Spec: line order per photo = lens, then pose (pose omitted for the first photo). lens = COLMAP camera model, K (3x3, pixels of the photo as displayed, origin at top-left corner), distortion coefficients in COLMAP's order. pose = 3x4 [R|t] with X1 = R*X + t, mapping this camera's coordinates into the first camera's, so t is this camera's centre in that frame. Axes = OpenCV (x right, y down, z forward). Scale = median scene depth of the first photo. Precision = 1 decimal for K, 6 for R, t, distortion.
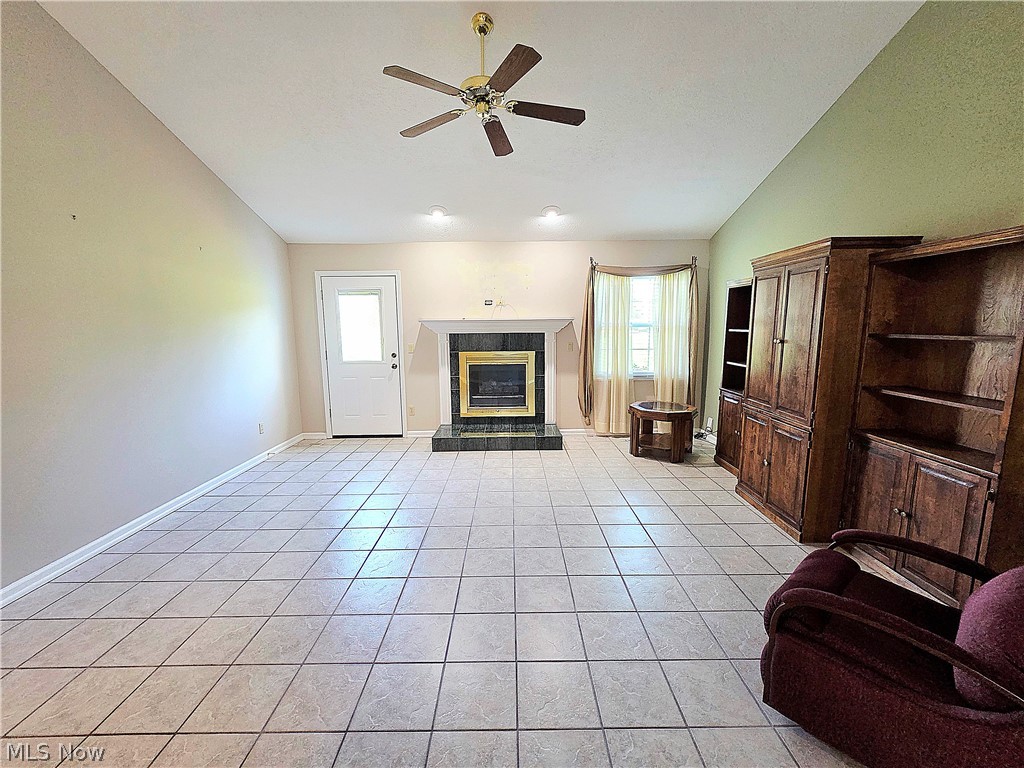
lens RADIAL K [[421.0, 0, 516.8], [0, 421.0, 386.5], [0, 0, 1]] dist [0.002520, -0.001270]
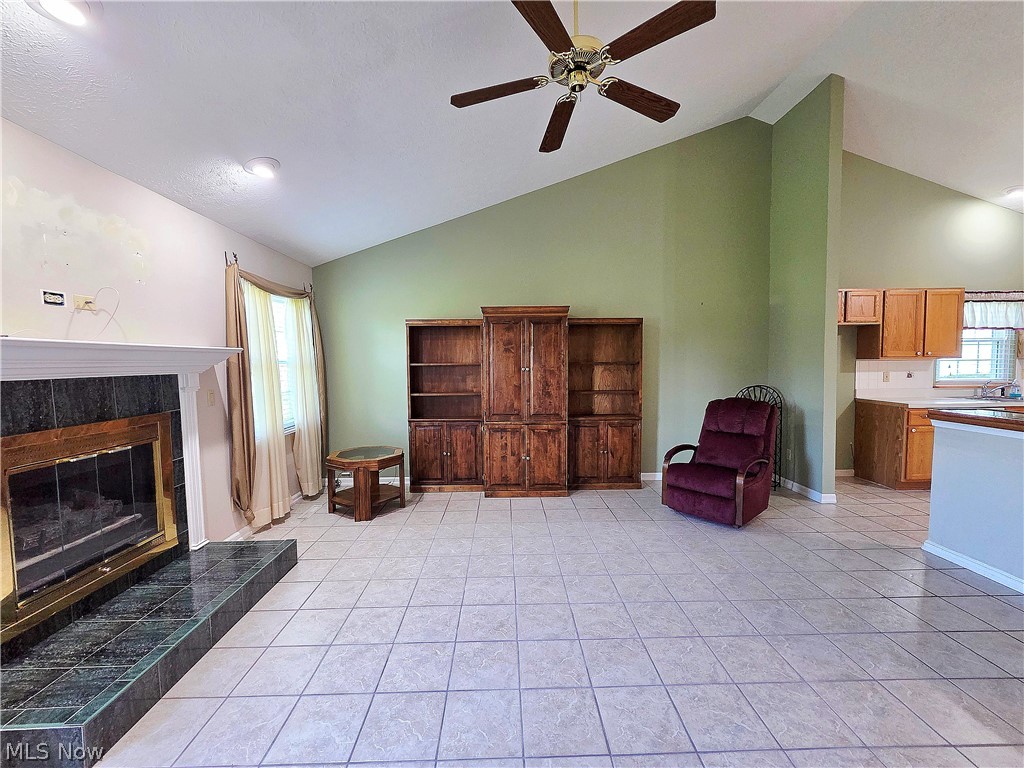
lens RADIAL K [[421.0, 0, 511.6], [0, 421.0, 384.4], [0, 0, 1]] dist [0.002520, -0.001270]
pose [[-0.013405, -0.046557, 0.998826, -0.472980], [0.157597, 0.986332, 0.048090, -0.079772], [-0.987413, 0.158057, -0.005885, 0.638169]]
